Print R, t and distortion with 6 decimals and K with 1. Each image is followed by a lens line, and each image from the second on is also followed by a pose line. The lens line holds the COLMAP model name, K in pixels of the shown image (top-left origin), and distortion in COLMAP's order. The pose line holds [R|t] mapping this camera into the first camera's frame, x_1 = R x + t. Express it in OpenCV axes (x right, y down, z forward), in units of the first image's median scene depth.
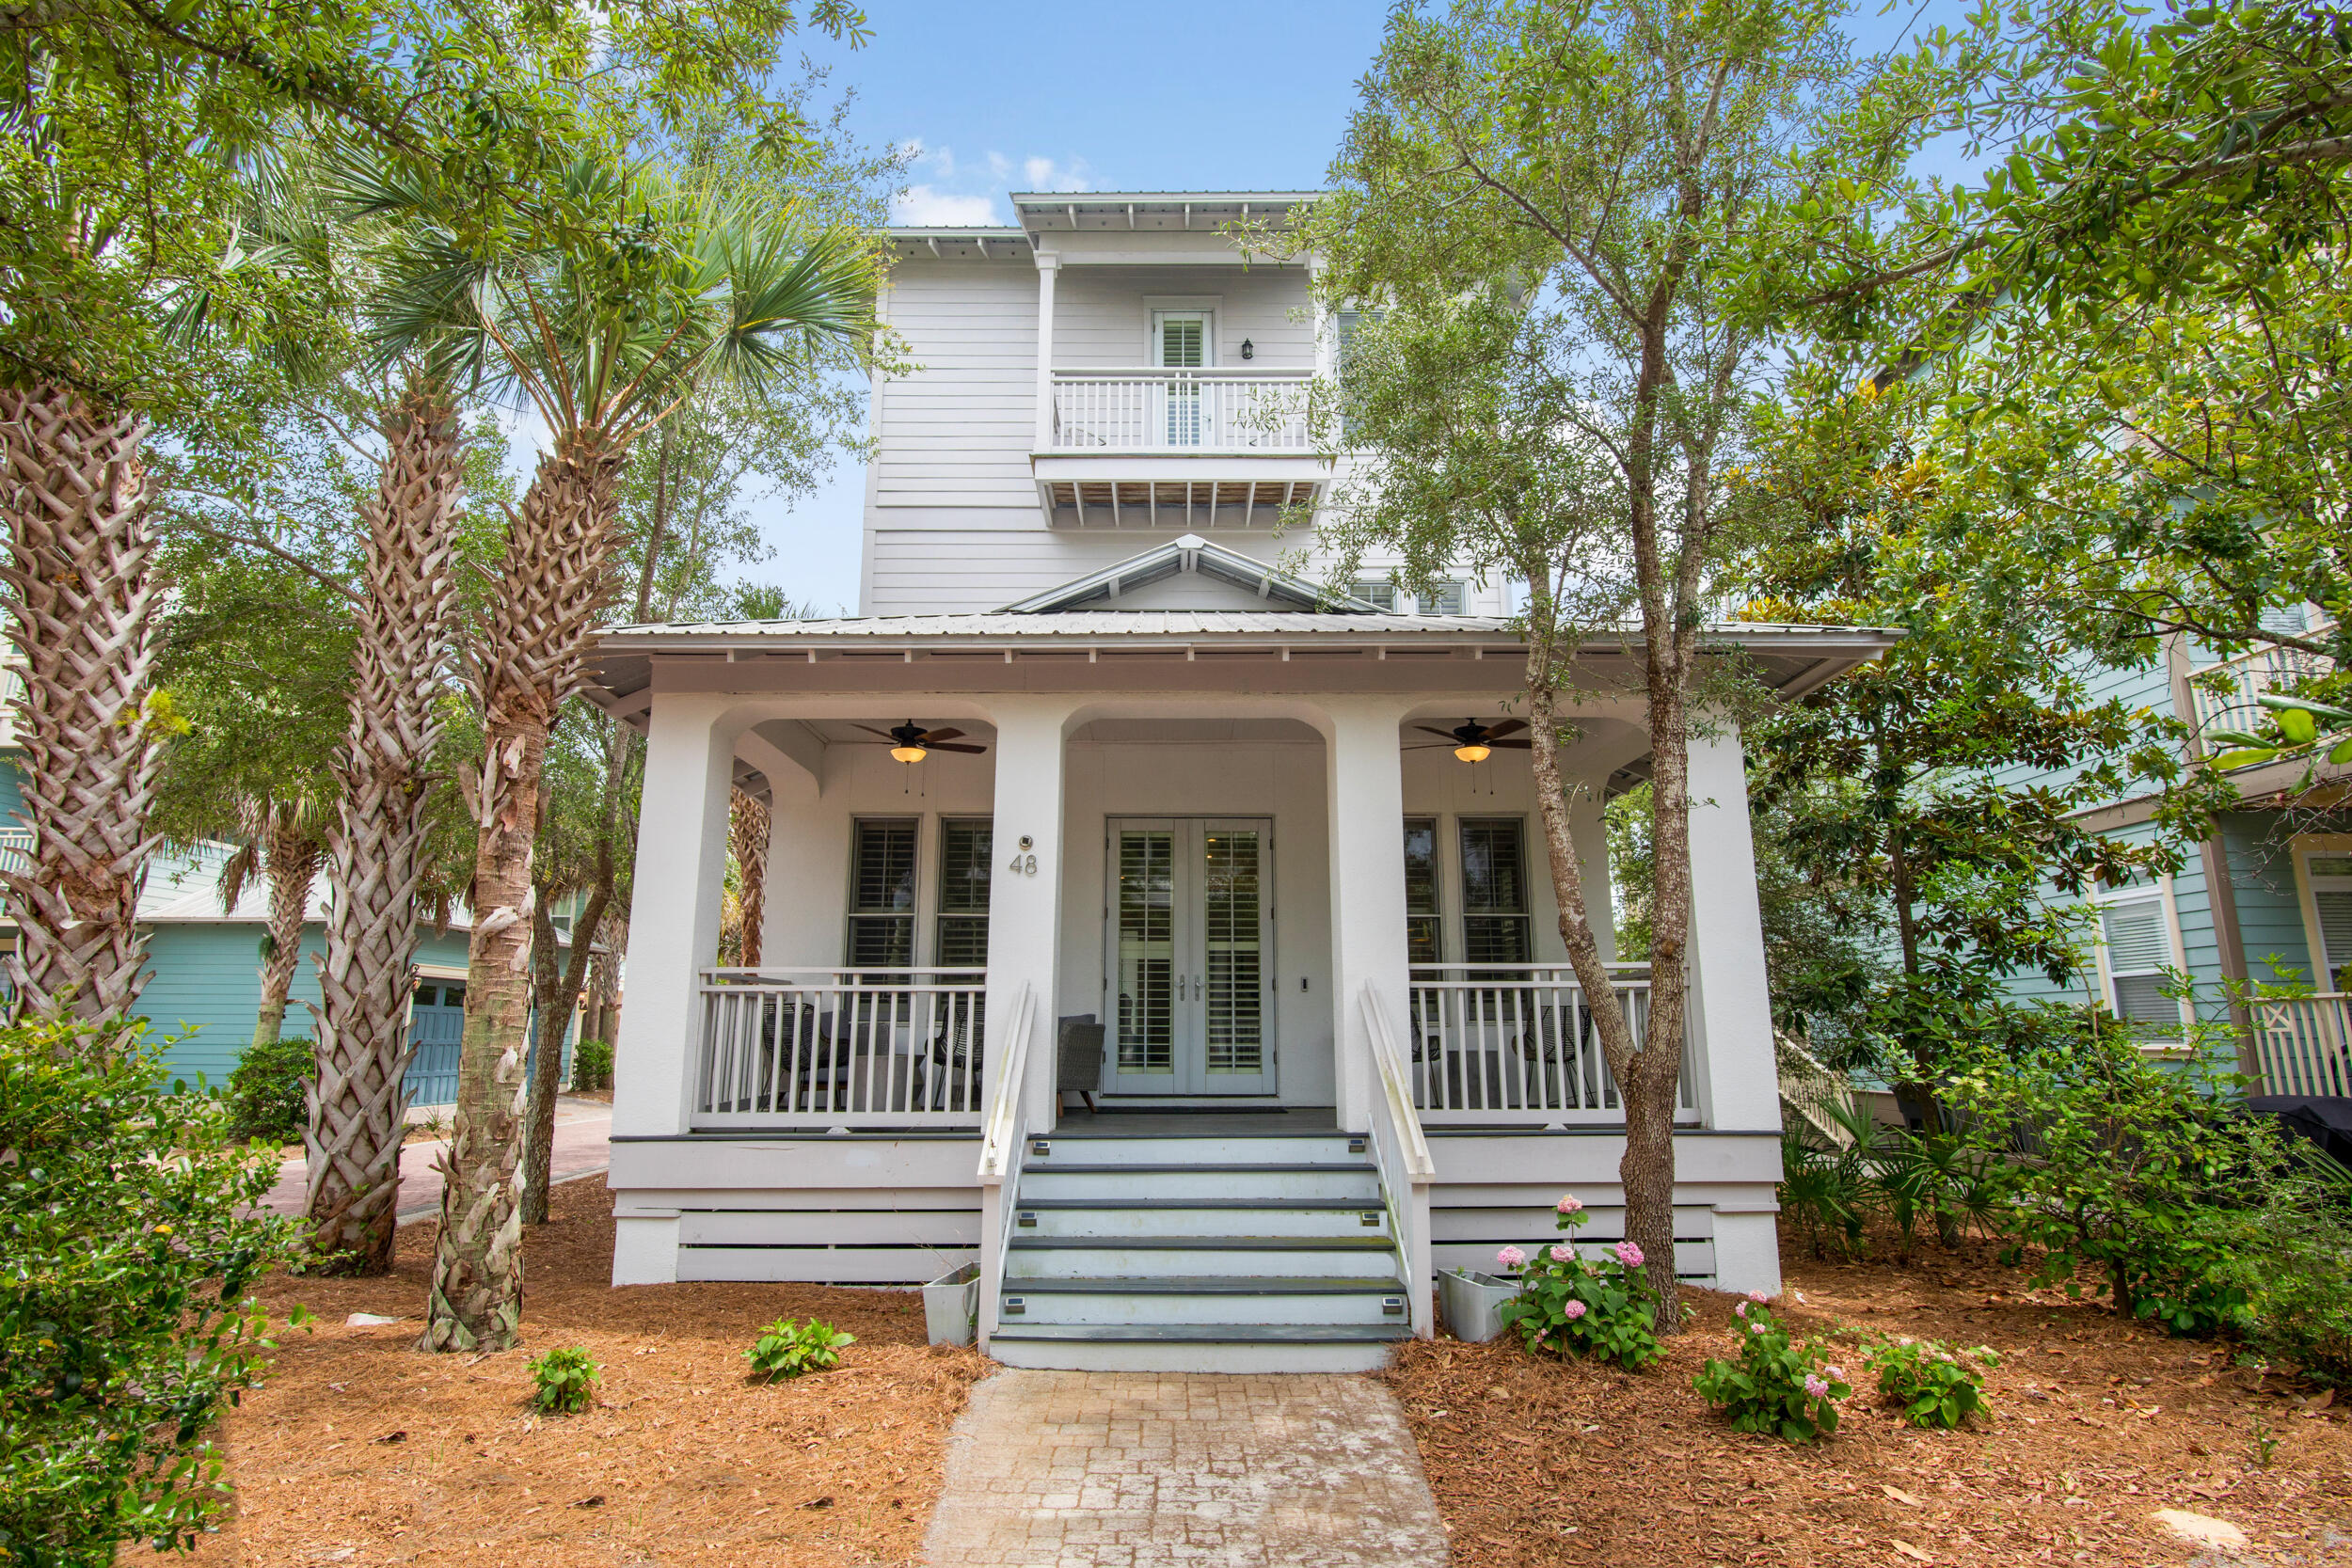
lens RADIAL K [[1168.3, 0, 1176.0], [0, 1168.3, 784.0], [0, 0, 1]] dist [-0.021977, -0.000068]
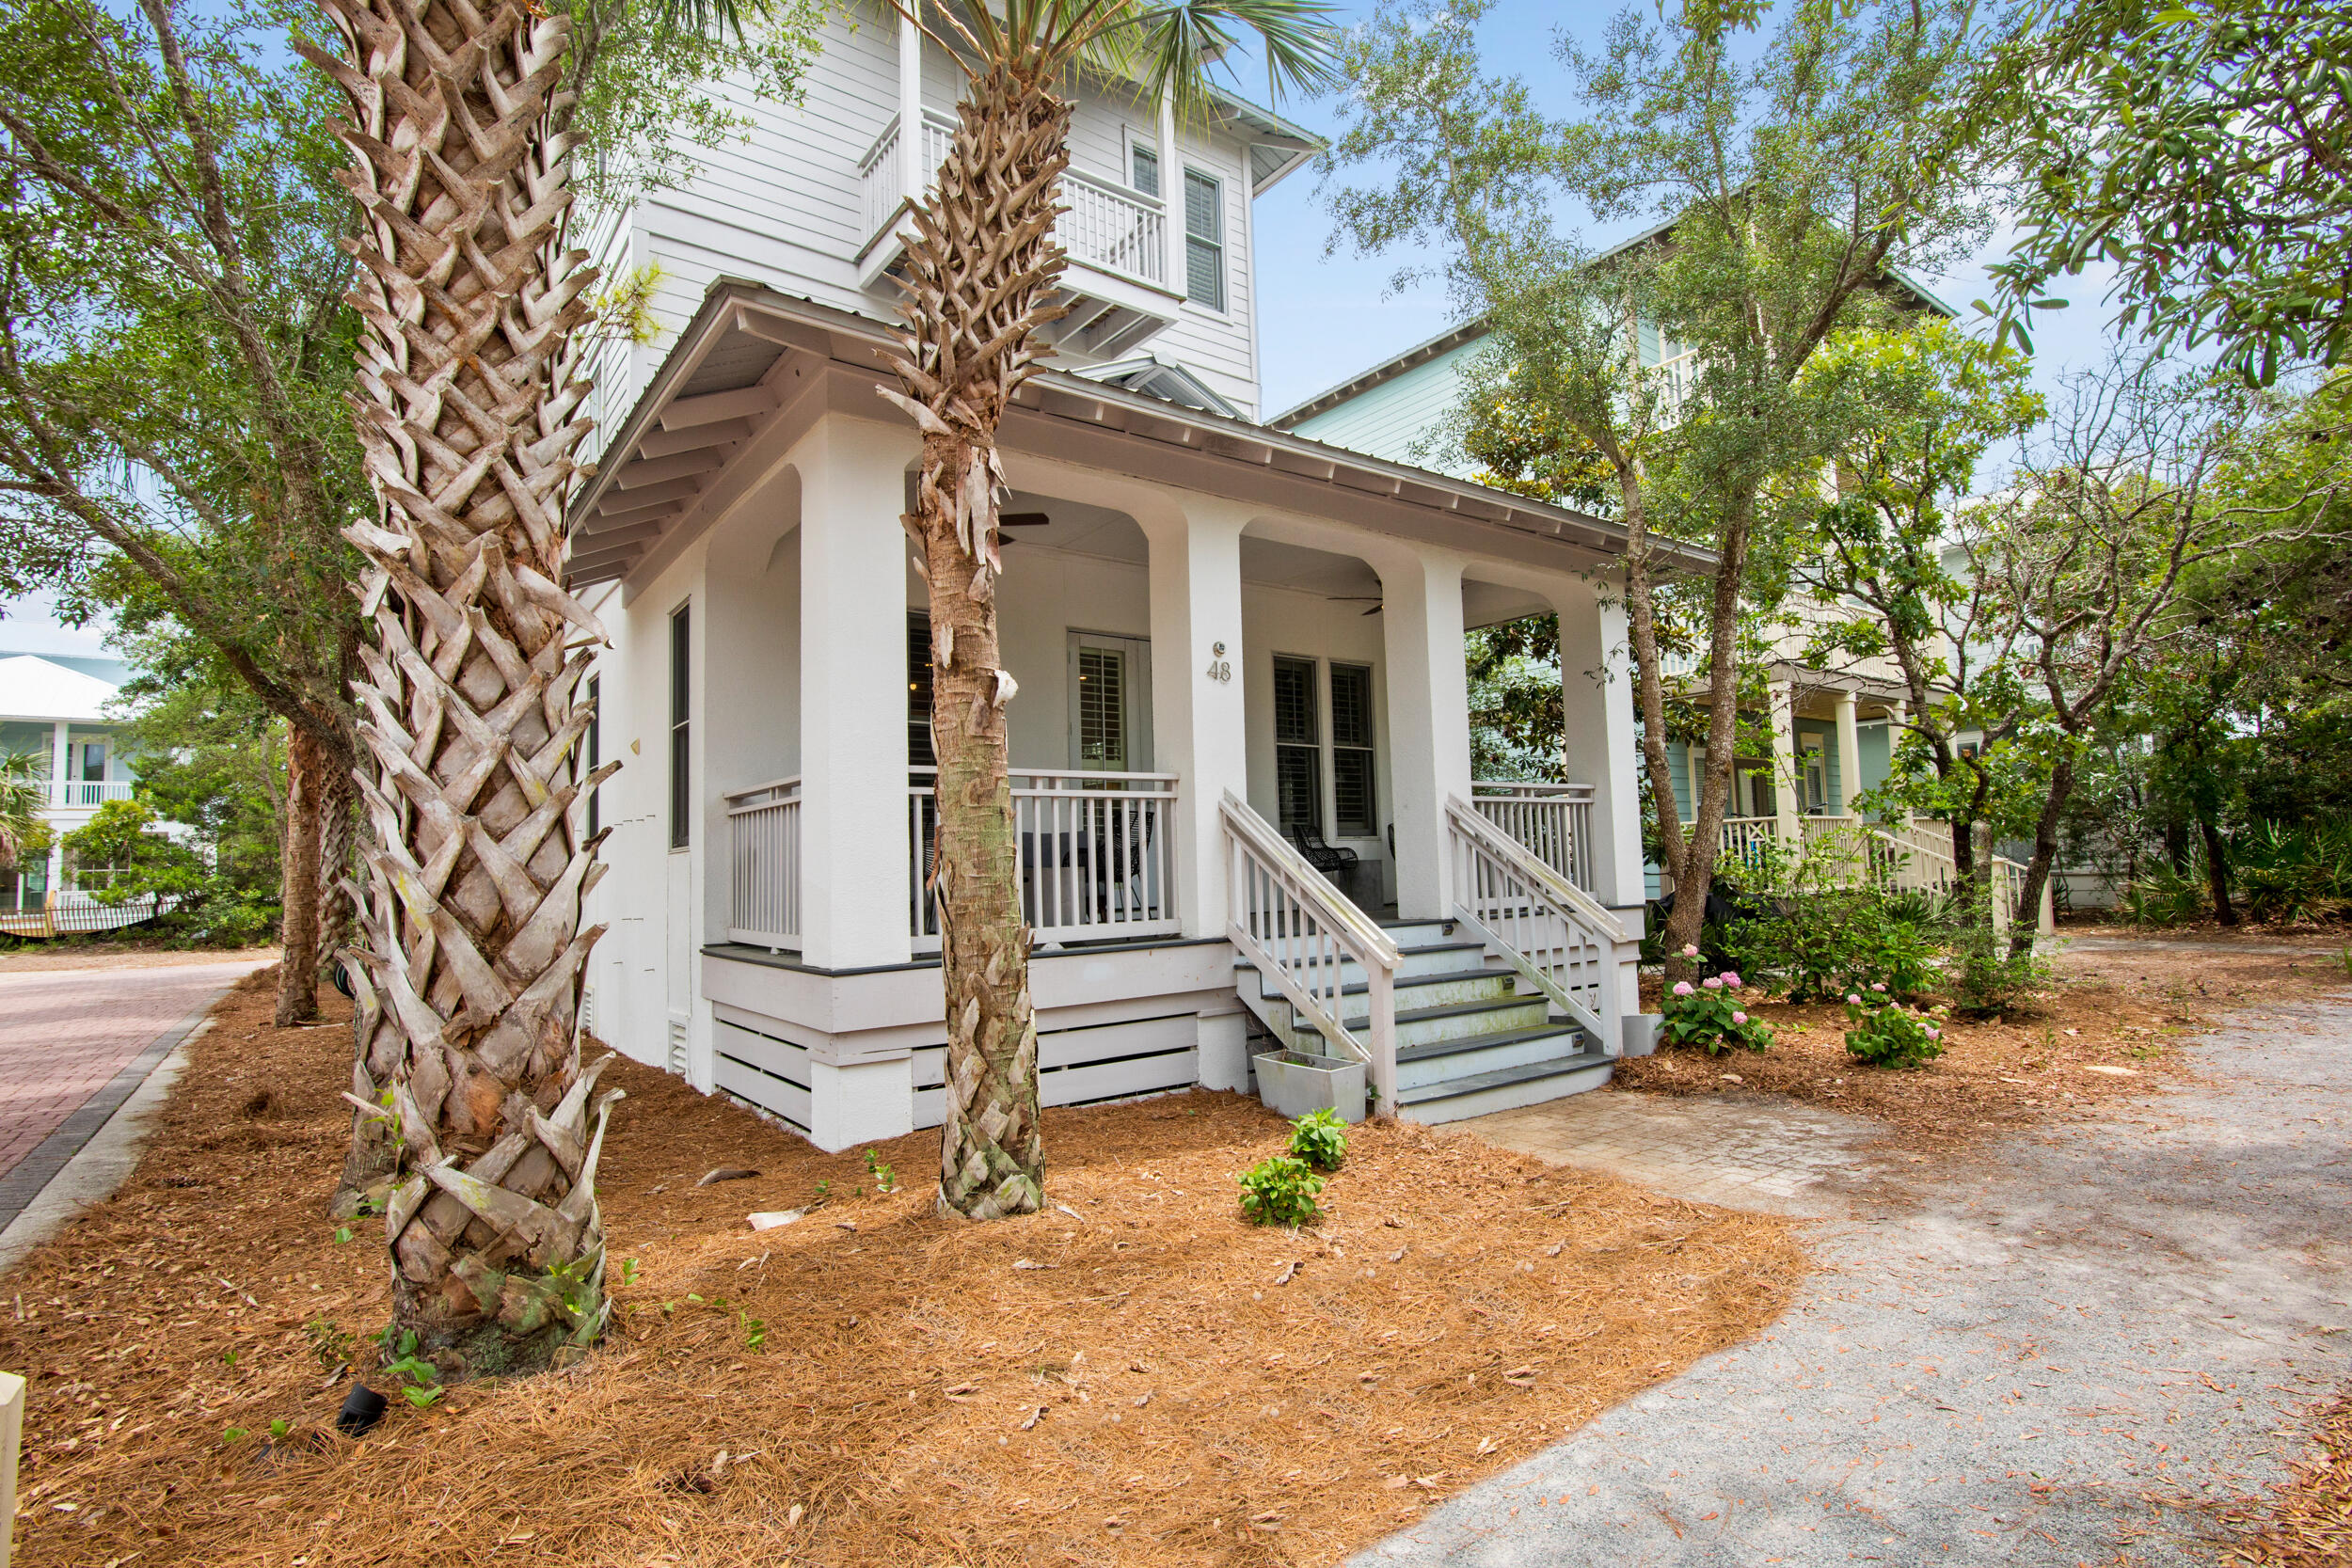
lens RADIAL K [[1124.9, 0, 1176.0], [0, 1124.9, 784.0], [0, 0, 1]] dist [-0.015694, -0.000155]
pose [[0.805328, 0.021415, 0.592443, -0.764162], [-0.090881, 0.991994, 0.087680, 0.085757], [-0.585823, -0.124453, 0.800827, 0.257273]]
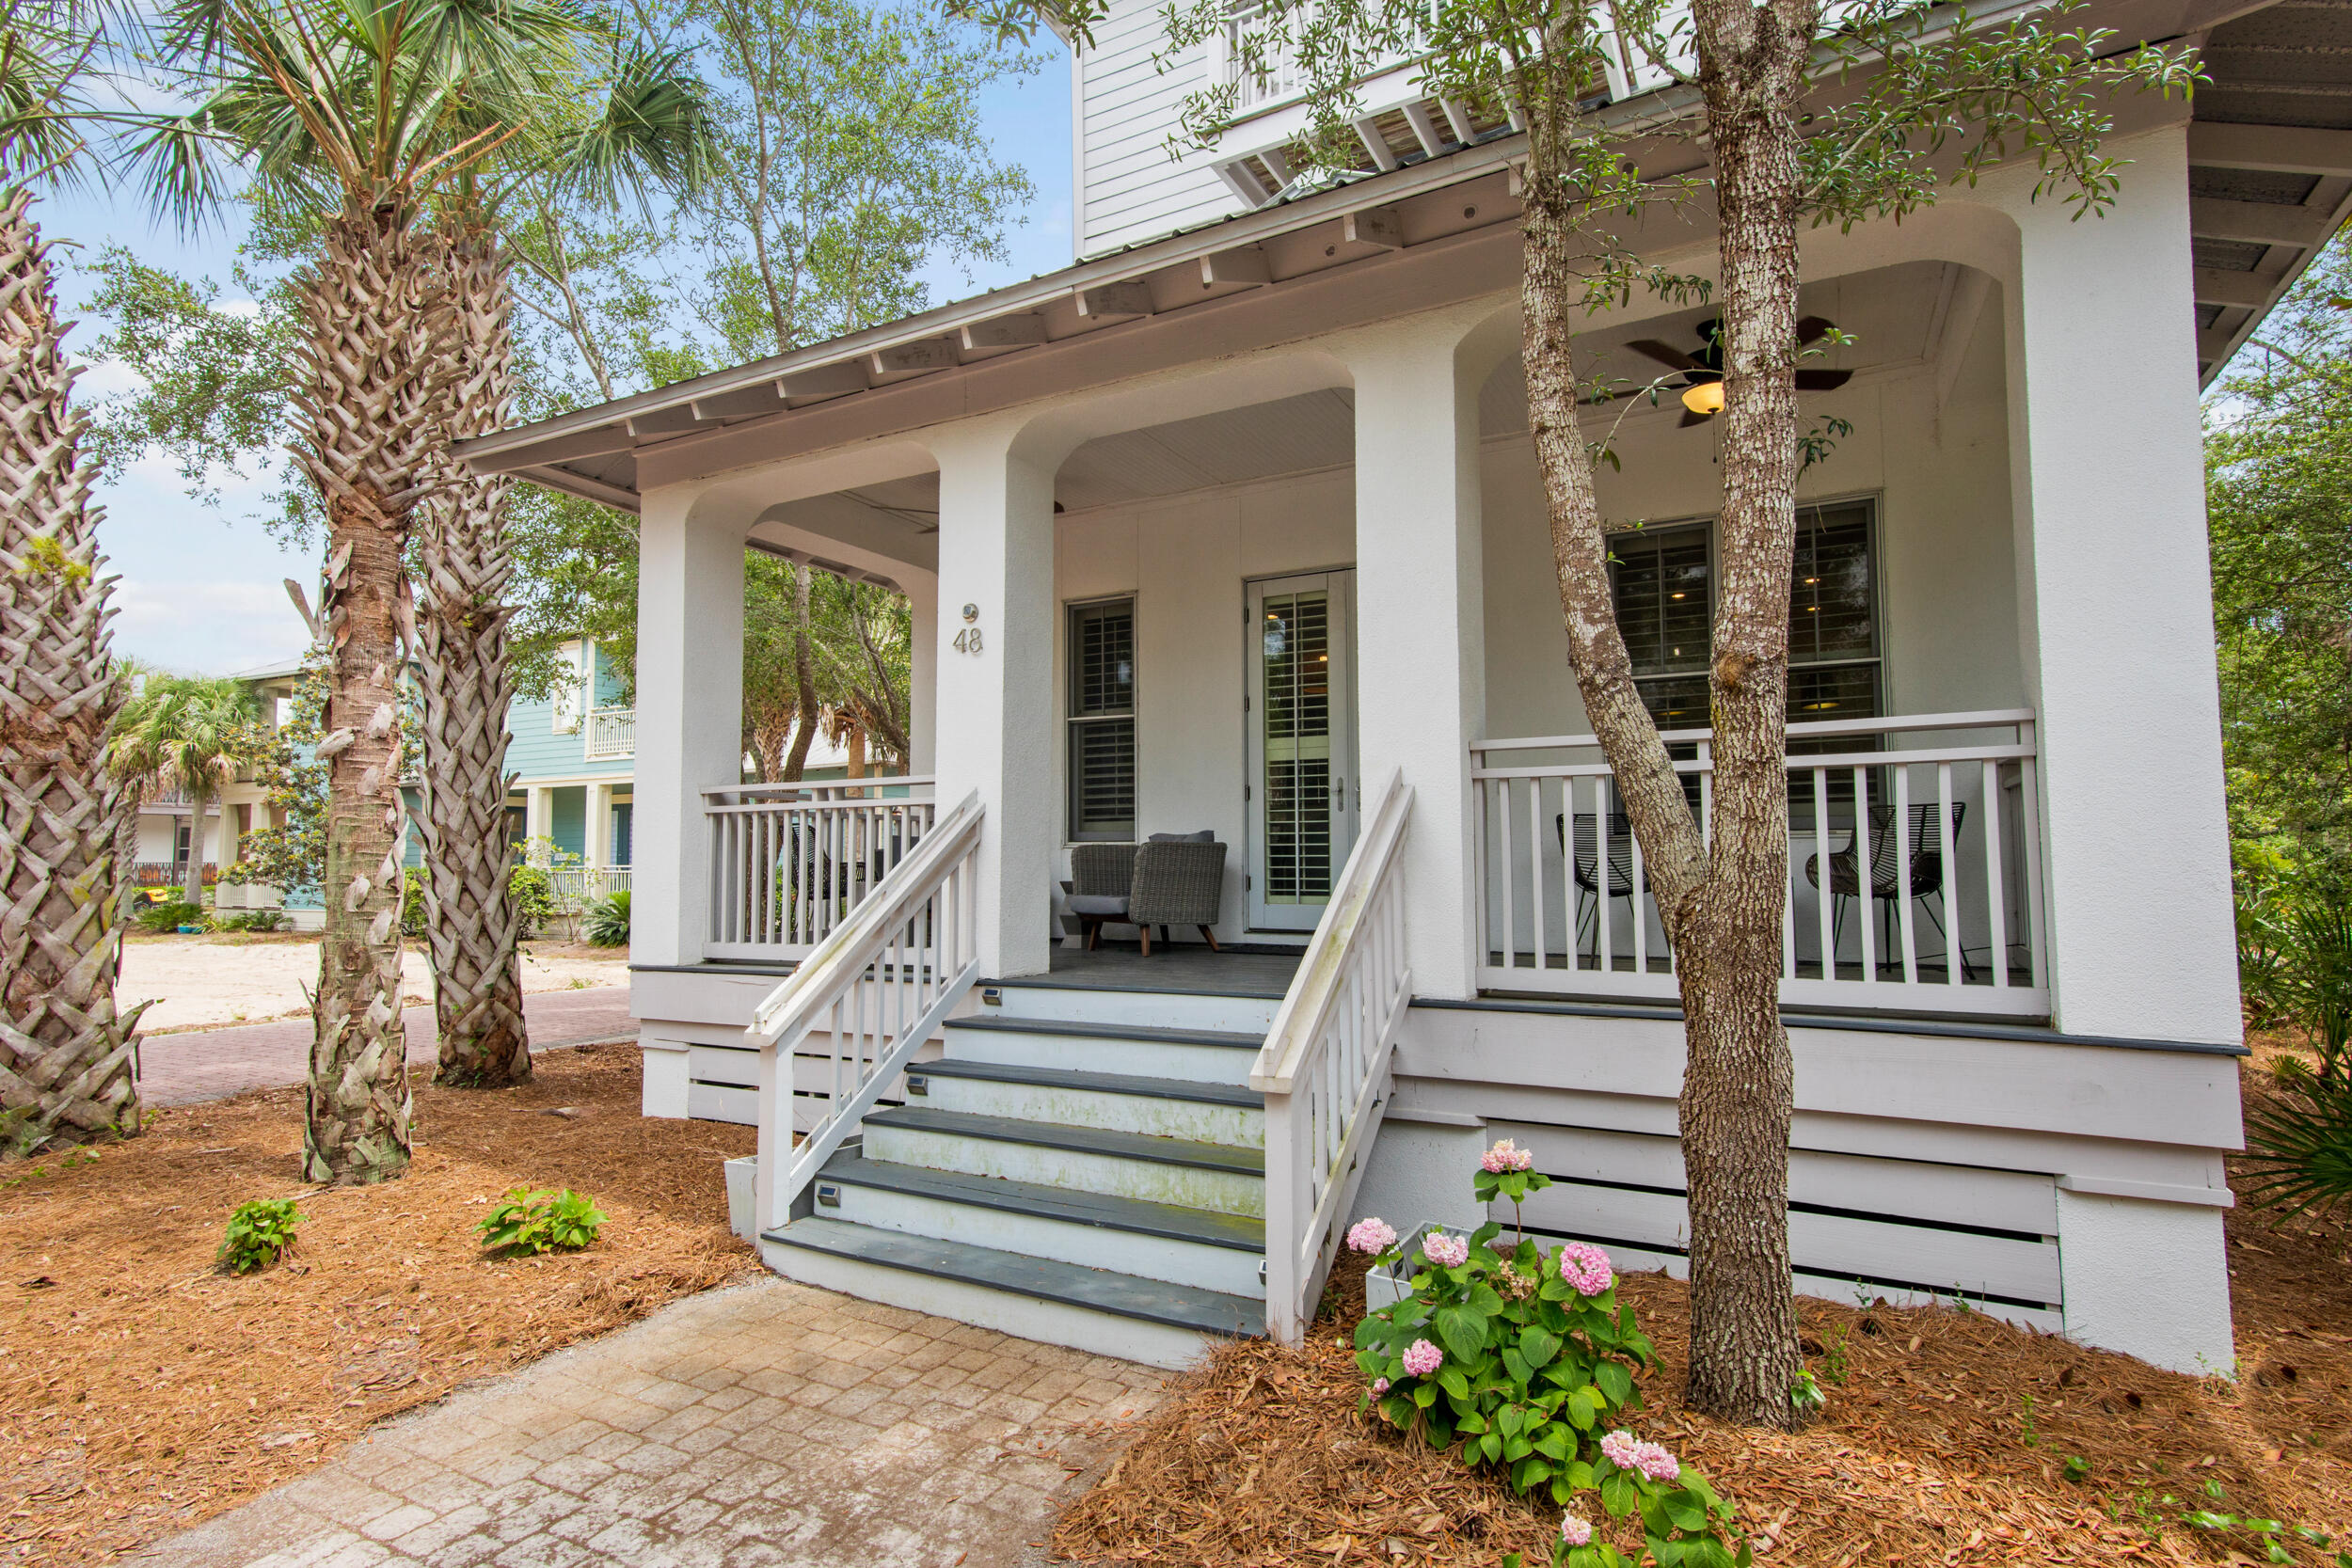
lens RADIAL K [[1180.6, 0, 1176.0], [0, 1180.6, 784.0], [0, 0, 1]] dist [0.027402, 0.000050]
pose [[0.875979, -0.036700, -0.480952, 0.385630], [0.107119, 0.987004, 0.119784, 0.087783], [0.470305, -0.156448, 0.868526, 0.386111]]
